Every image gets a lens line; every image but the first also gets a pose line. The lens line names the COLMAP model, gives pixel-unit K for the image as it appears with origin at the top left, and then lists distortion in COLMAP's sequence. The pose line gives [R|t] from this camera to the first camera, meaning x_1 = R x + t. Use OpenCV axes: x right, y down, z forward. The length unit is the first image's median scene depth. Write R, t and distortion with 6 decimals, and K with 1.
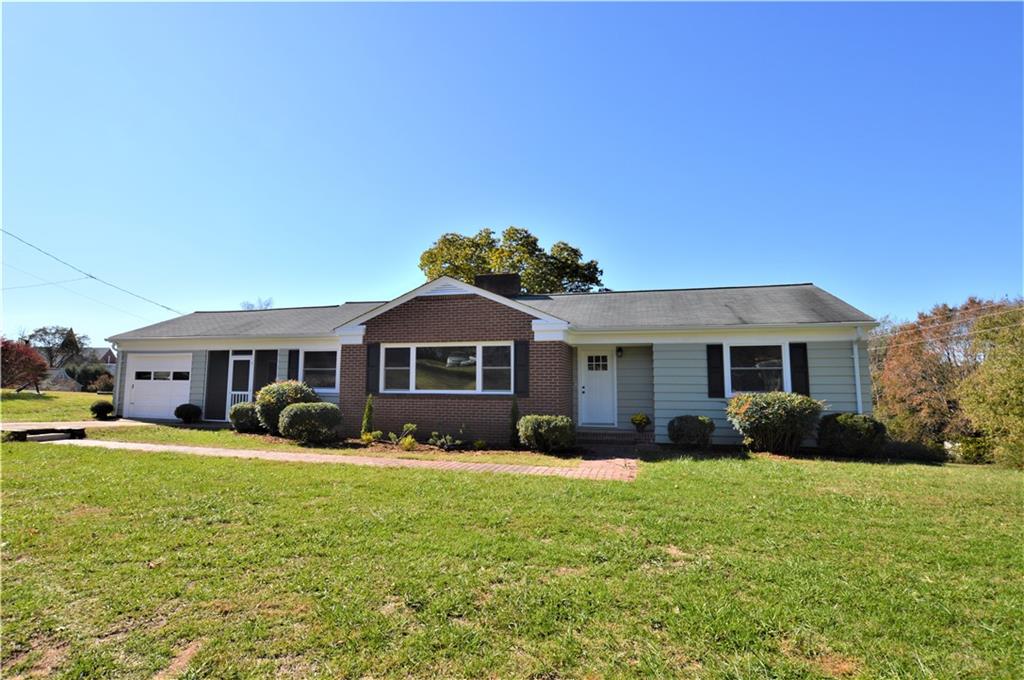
lens RADIAL K [[502.8, 0, 512.0], [0, 502.8, 340.0], [0, 0, 1]] dist [-0.032724, 0.004481]
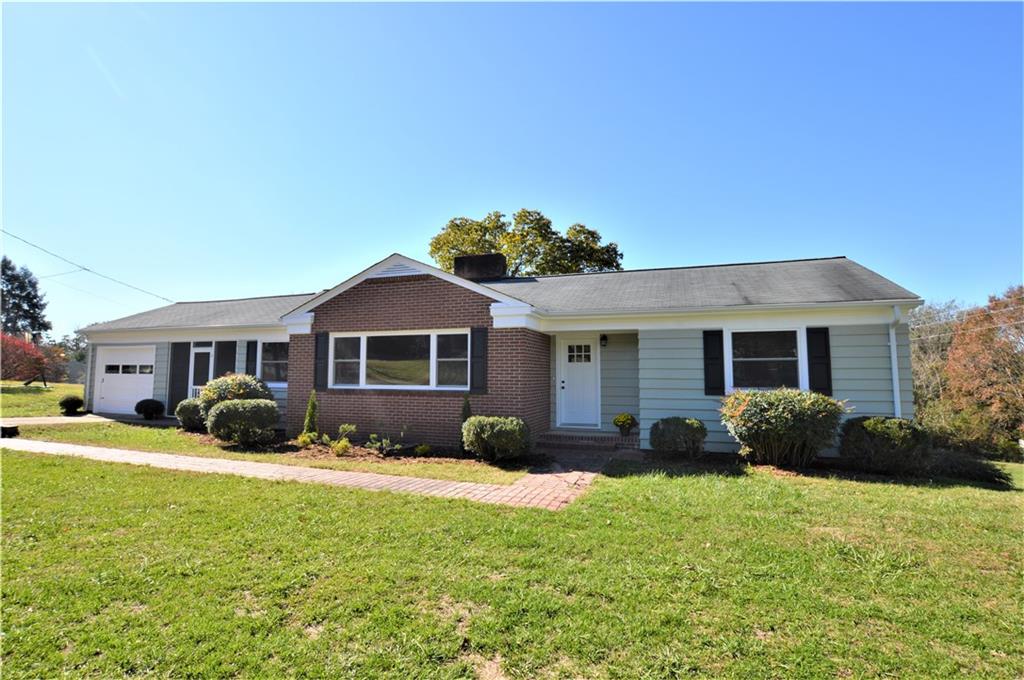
lens RADIAL K [[502.8, 0, 512.0], [0, 502.8, 340.0], [0, 0, 1]] dist [-0.032724, 0.004481]
pose [[0.996273, -0.007218, -0.085949, 0.145760], [0.008717, 0.999816, 0.017082, 0.007917], [0.085810, -0.017768, 0.996153, 0.153335]]
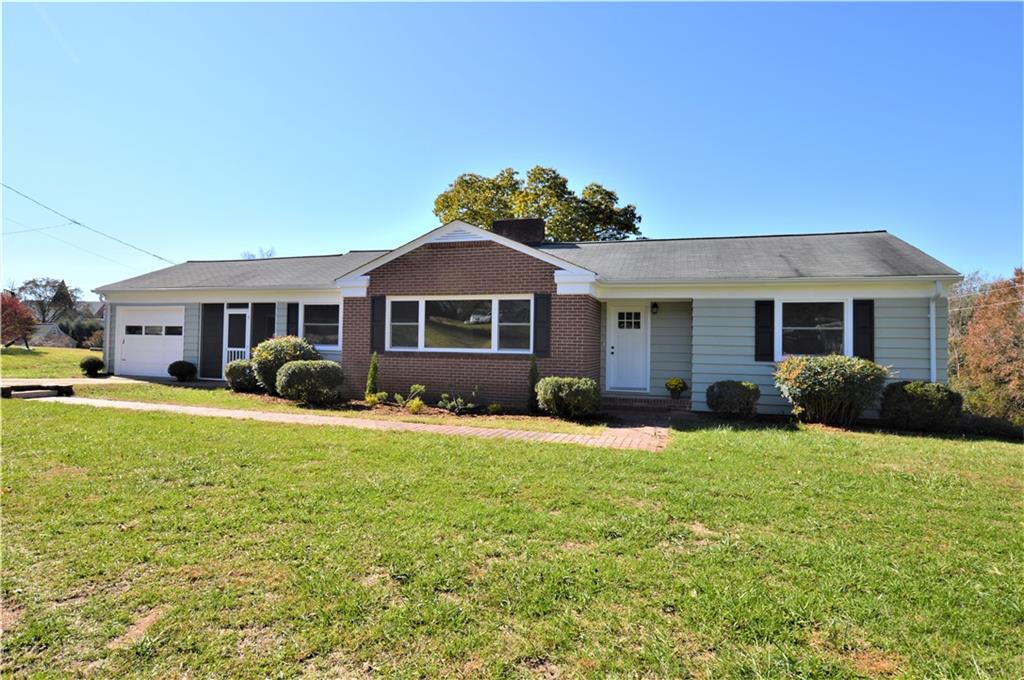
lens RADIAL K [[557.4, 0, 510.4], [0, 557.4, 341.8], [0, 0, 1]] dist [-0.023189, 0.001911]
pose [[0.998609, 0.012255, -0.051279, 0.013693], [-0.008057, 0.996657, 0.081298, 0.005844], [0.052104, -0.080772, 0.995370, 0.011057]]
